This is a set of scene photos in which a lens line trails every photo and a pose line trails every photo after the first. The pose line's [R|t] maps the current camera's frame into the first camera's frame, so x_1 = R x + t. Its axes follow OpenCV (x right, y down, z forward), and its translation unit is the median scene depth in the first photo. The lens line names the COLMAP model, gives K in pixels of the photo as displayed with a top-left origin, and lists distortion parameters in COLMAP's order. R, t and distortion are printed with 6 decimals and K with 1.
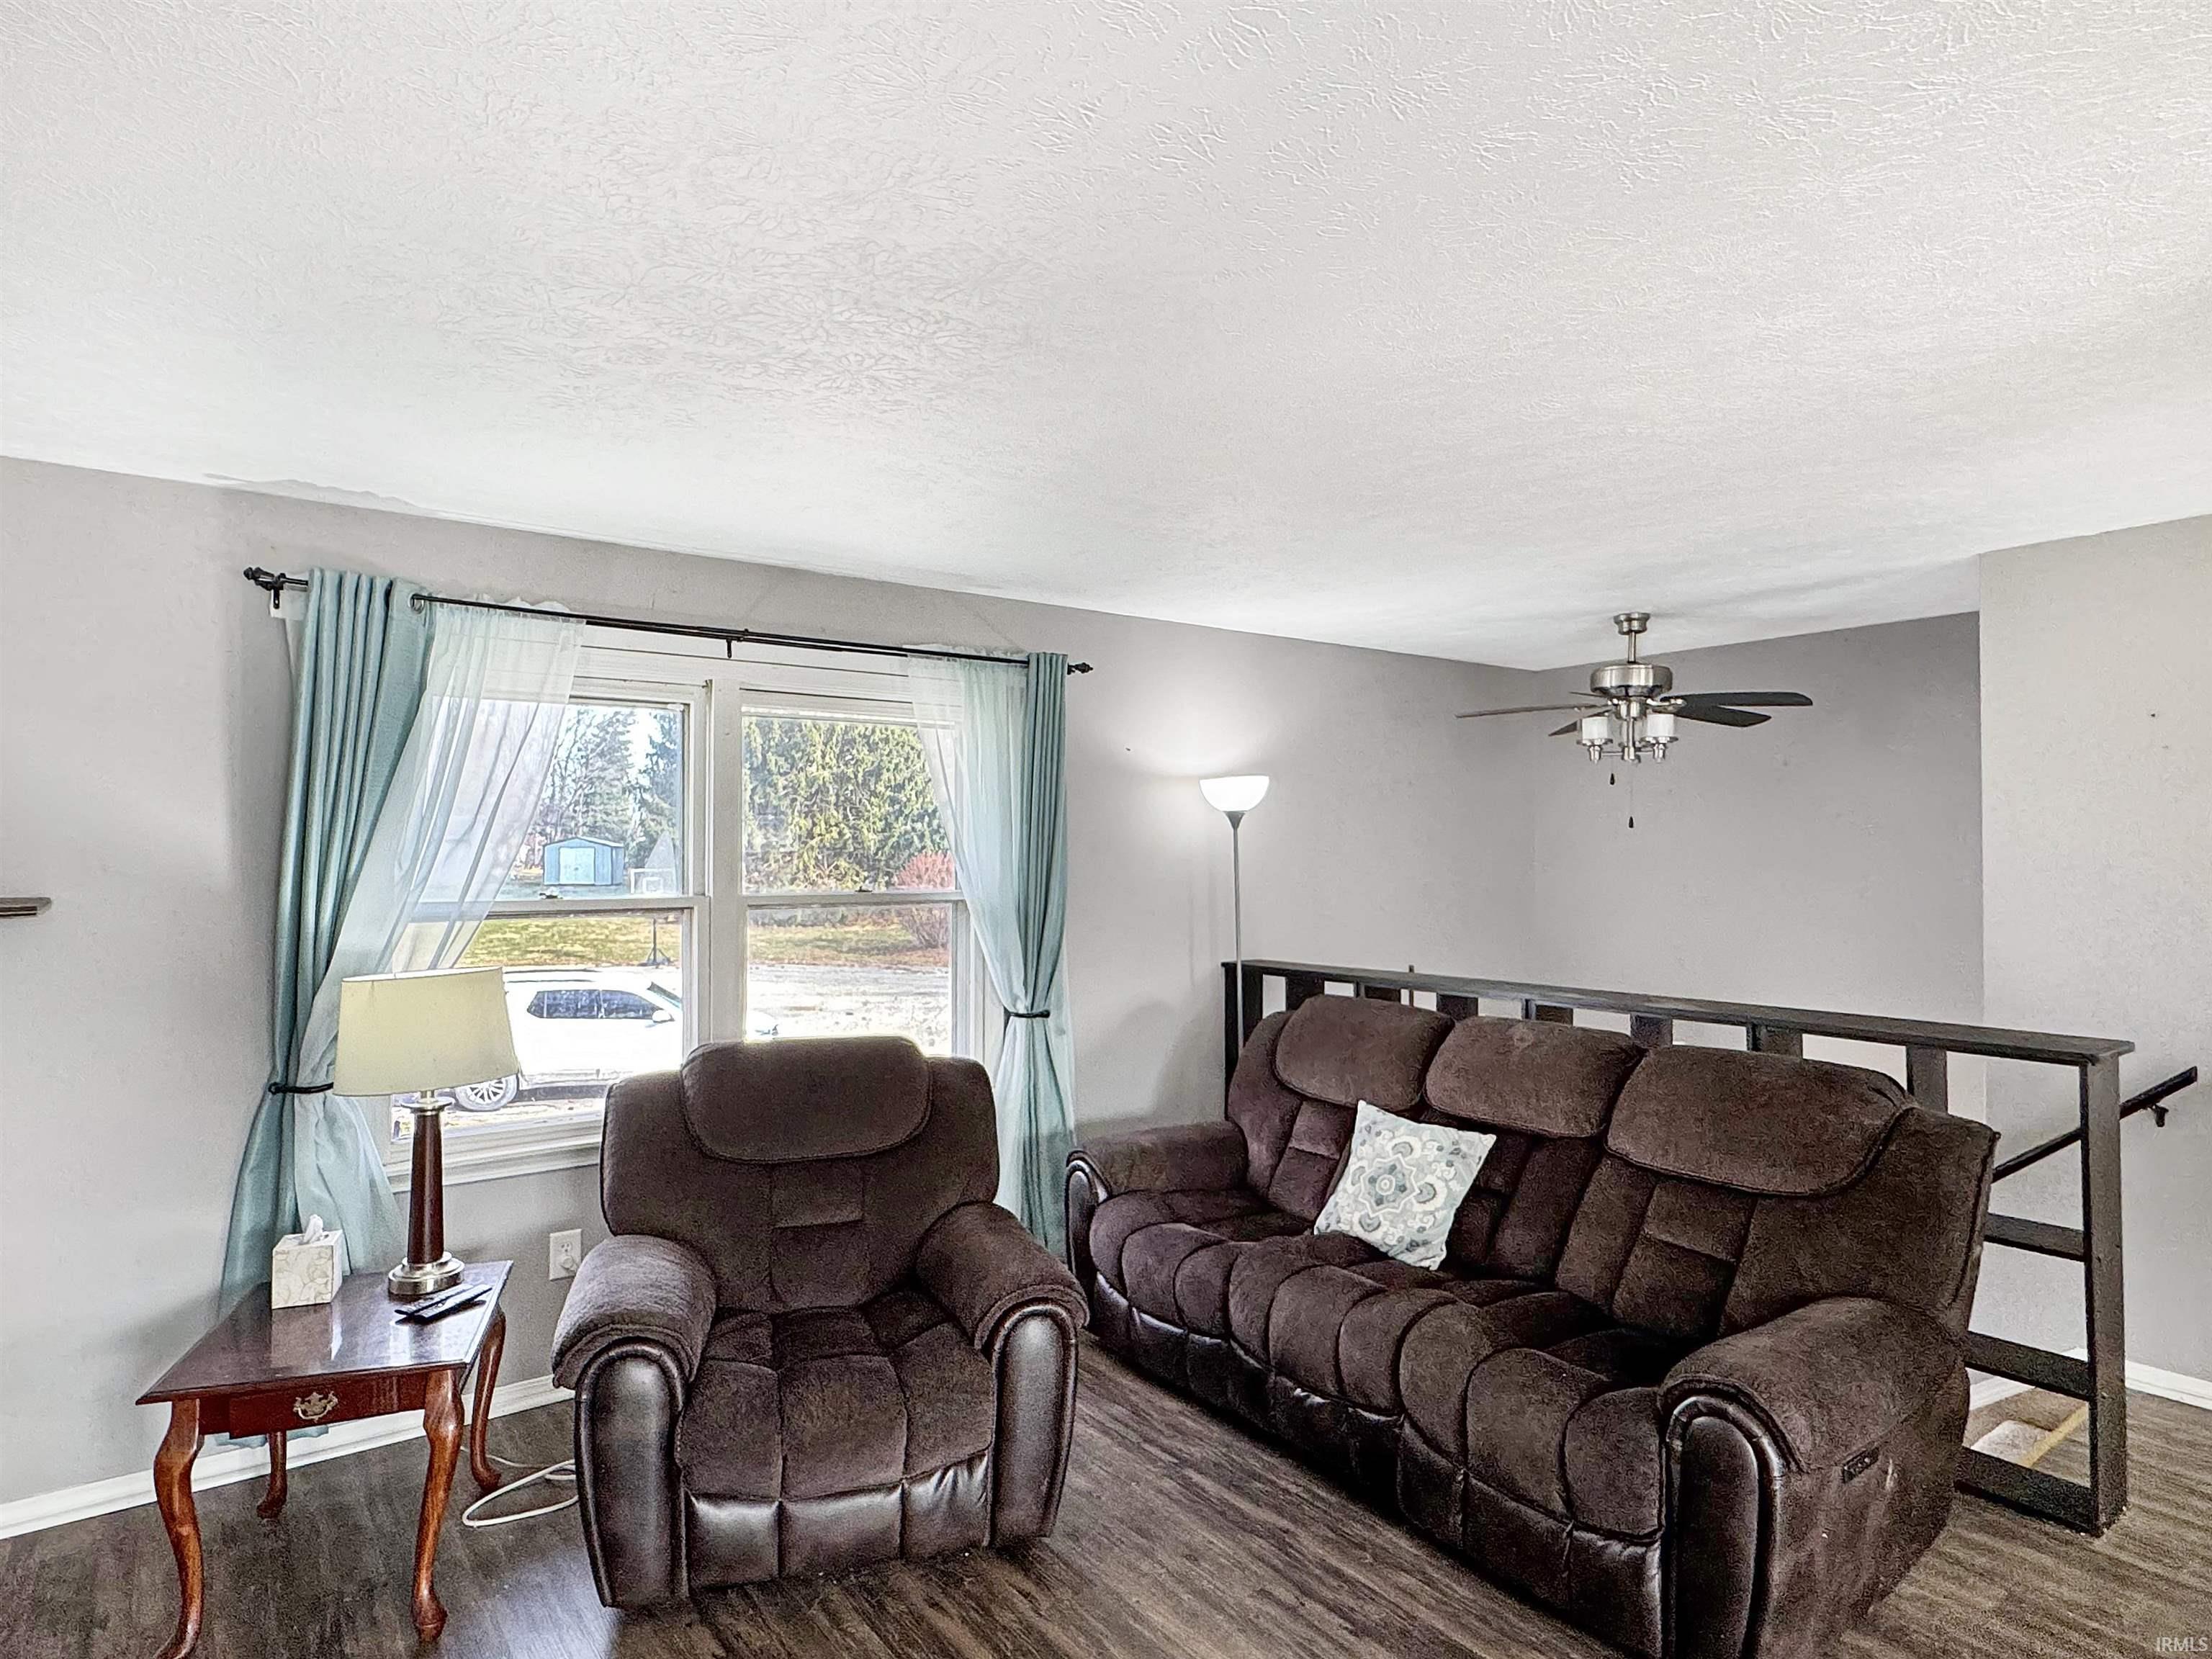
lens RADIAL K [[1241.1, 0, 1094.8], [0, 1241.1, 828.6], [0, 0, 1]] dist [-0.000808, -0.000312]
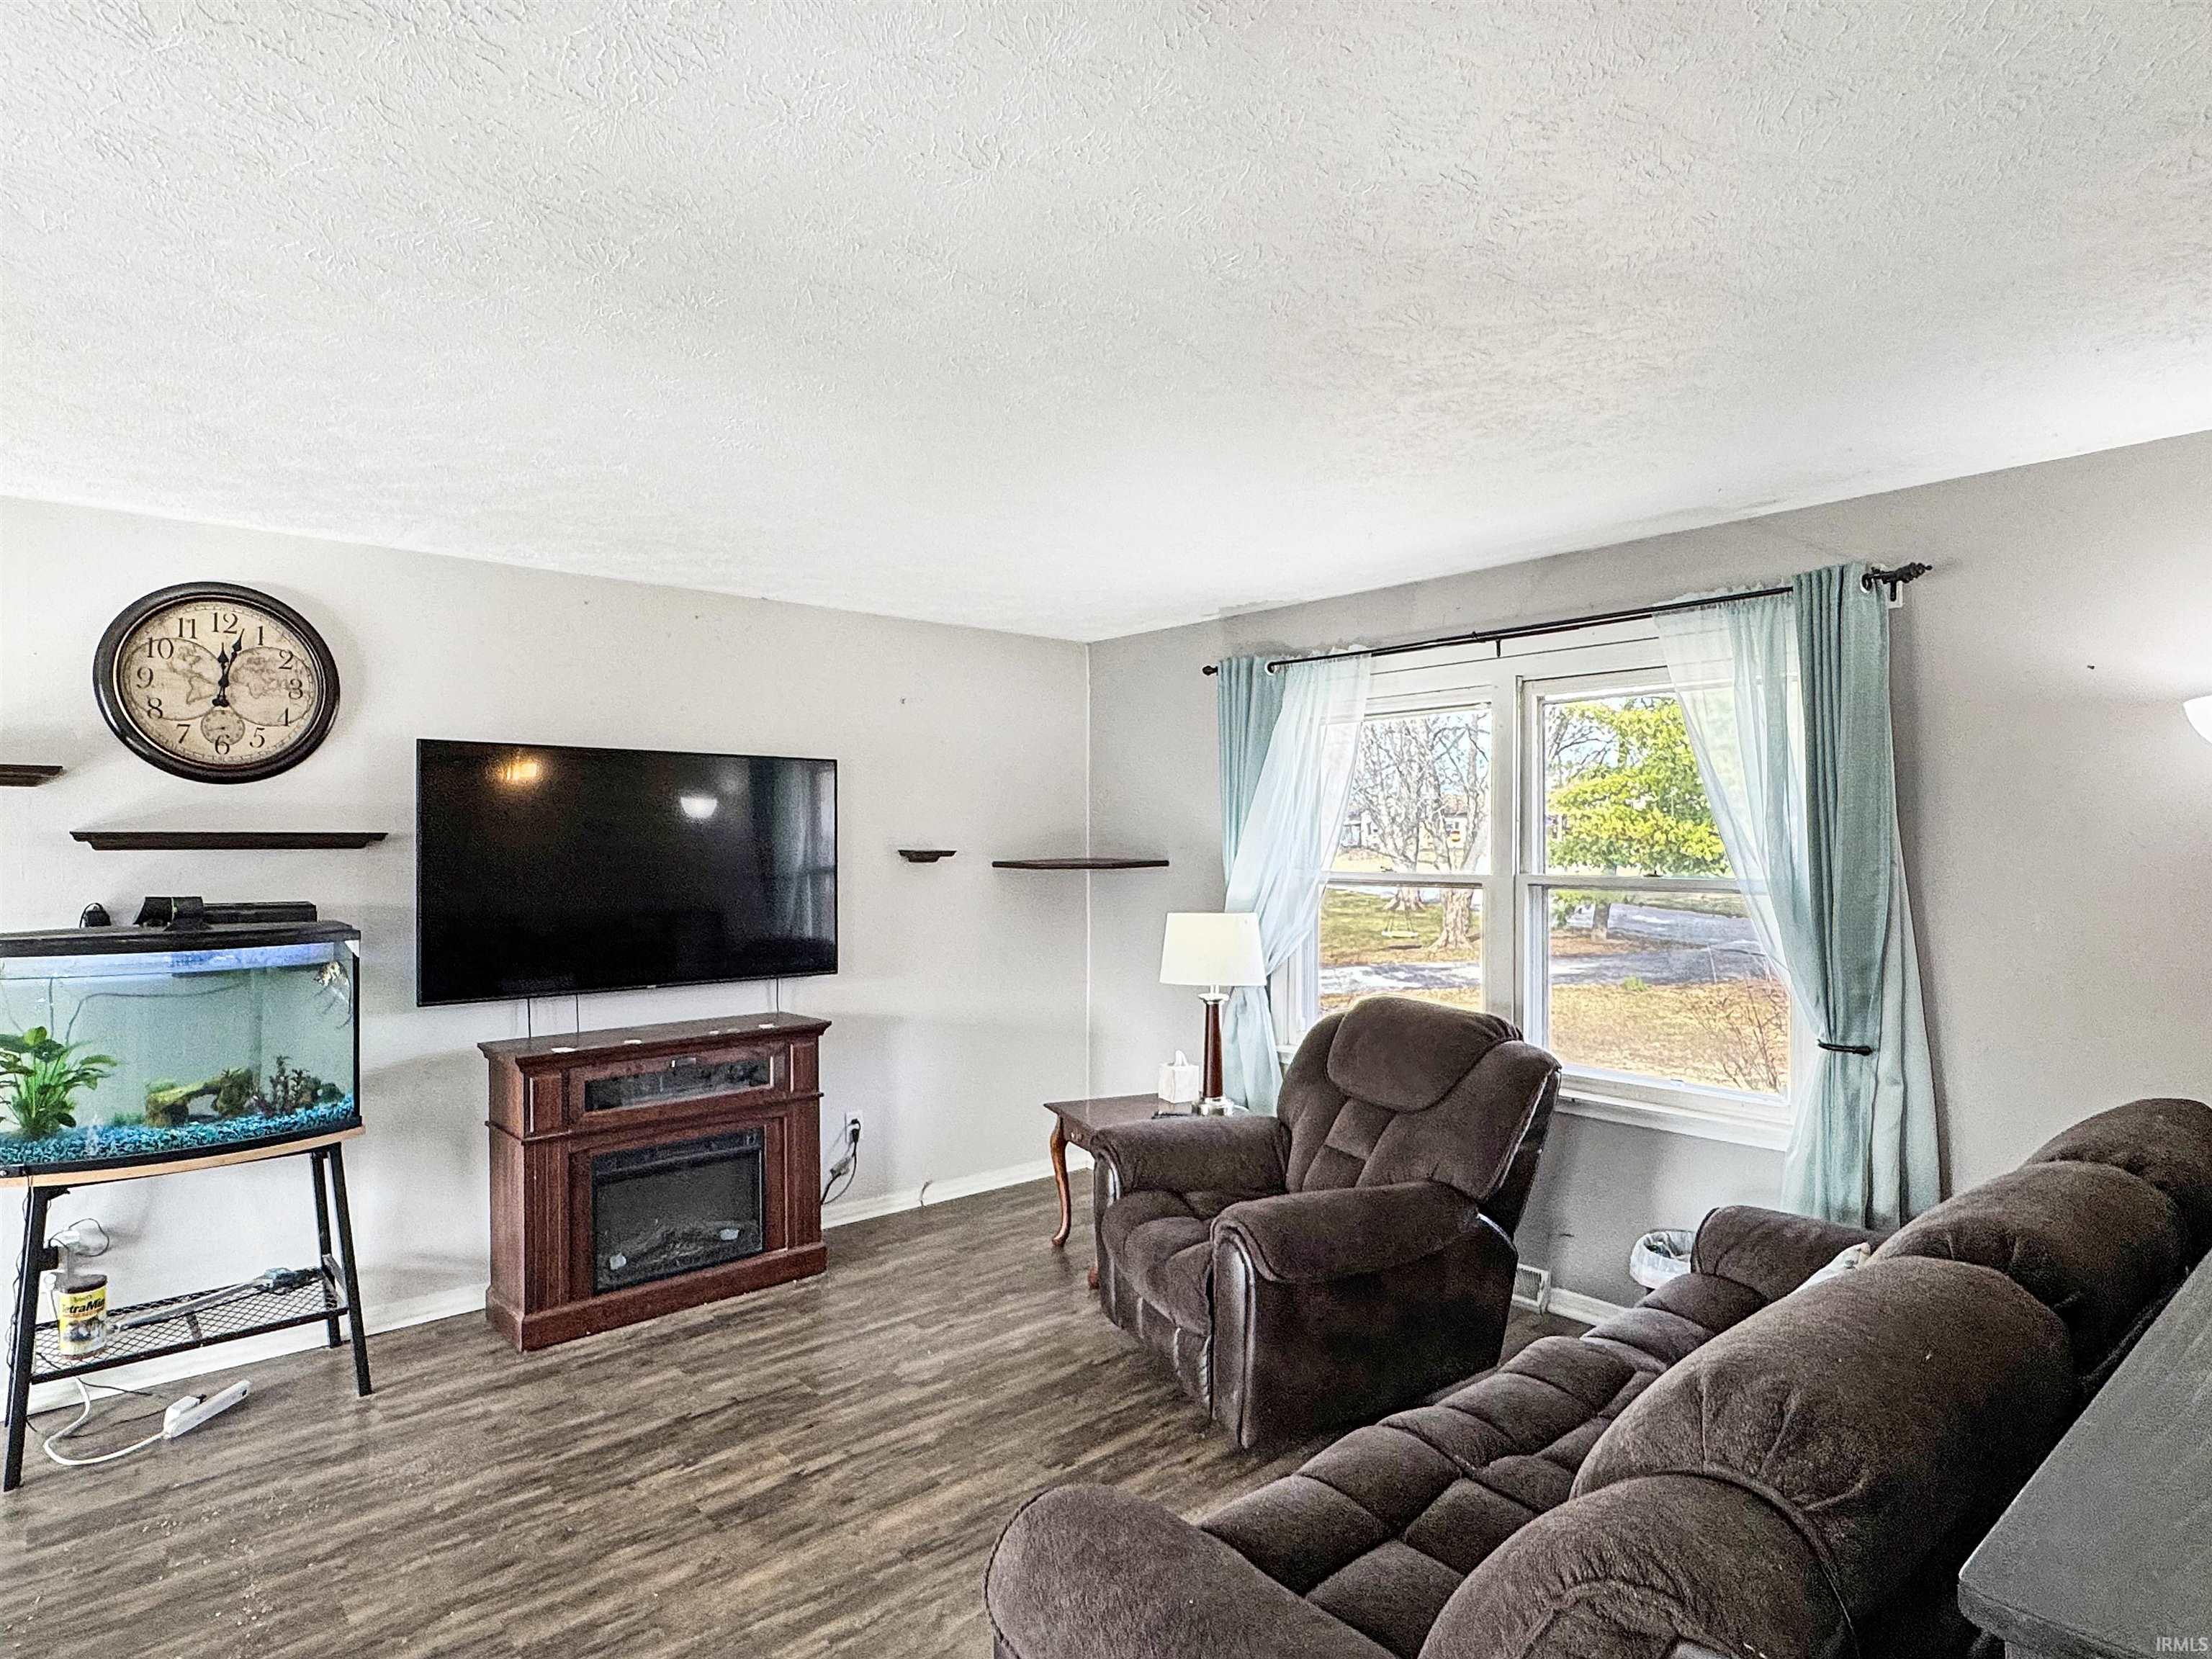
lens RADIAL K [[1241.1, 0, 1094.8], [0, 1241.1, 828.6], [0, 0, 1]] dist [-0.000808, -0.000312]
pose [[0.085290, -0.009093, -0.996315, 0.755387], [0.025715, 0.999645, -0.006922, 0.011953], [0.996024, -0.025030, 0.085494, 0.547272]]
